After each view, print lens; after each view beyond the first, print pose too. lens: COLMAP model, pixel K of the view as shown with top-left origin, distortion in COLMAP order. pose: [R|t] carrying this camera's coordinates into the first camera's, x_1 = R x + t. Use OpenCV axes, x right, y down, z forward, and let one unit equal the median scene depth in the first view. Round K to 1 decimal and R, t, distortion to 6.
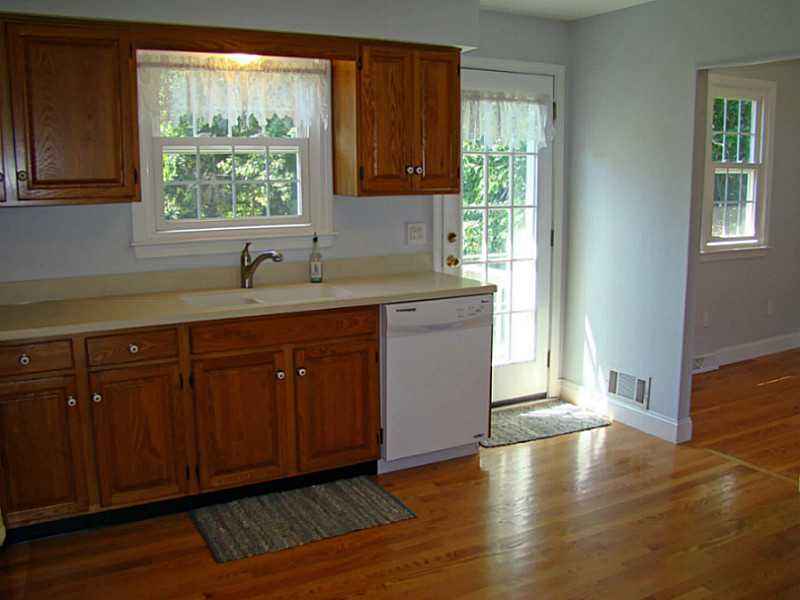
lens RADIAL K [[739.7, 0, 427.3], [0, 739.7, 299.4], [0, 0, 1]] dist [-0.121957, 0.022019]
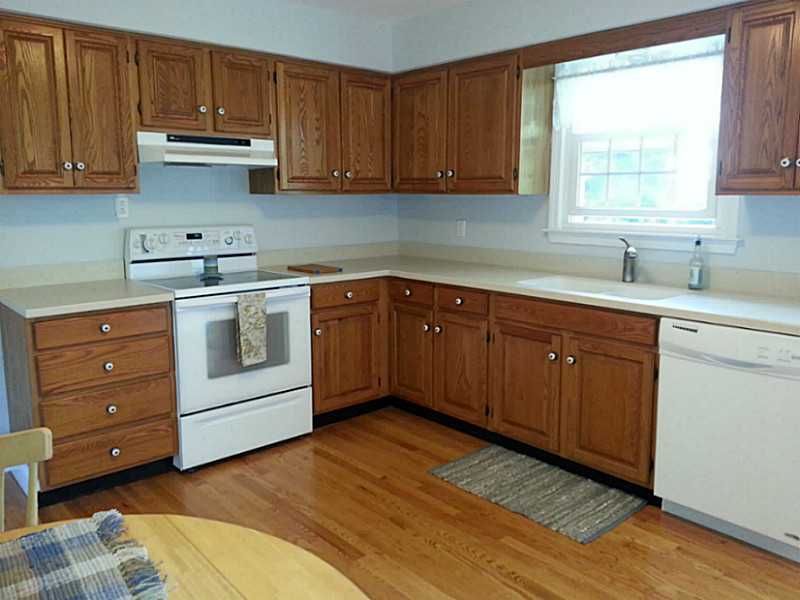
lens RADIAL K [[625.5, 0, 402.1], [0, 625.5, 309.5], [0, 0, 1]] dist [0.001925, -0.074804]
pose [[0.219945, 0.177452, -0.959237, 0.572138], [-0.168287, 0.975476, 0.141869, -0.052981], [0.960887, 0.130223, 0.244414, 0.513365]]
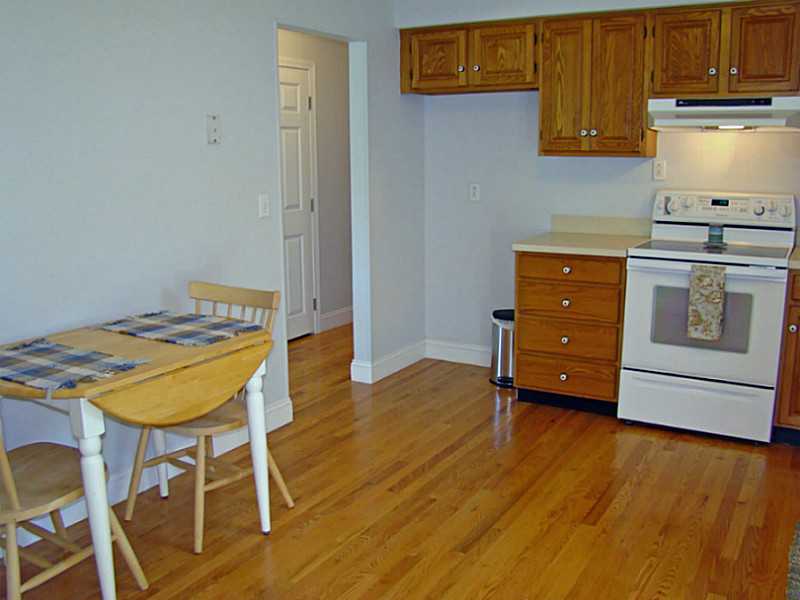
lens RADIAL K [[739.7, 0, 427.3], [0, 739.7, 299.4], [0, 0, 1]] dist [-0.121957, 0.022019]
pose [[-0.859622, 0.086764, -0.503510, 0.472139], [-0.089951, 0.944383, 0.316305, -0.138561], [0.502951, 0.317194, -0.804008, 1.127119]]
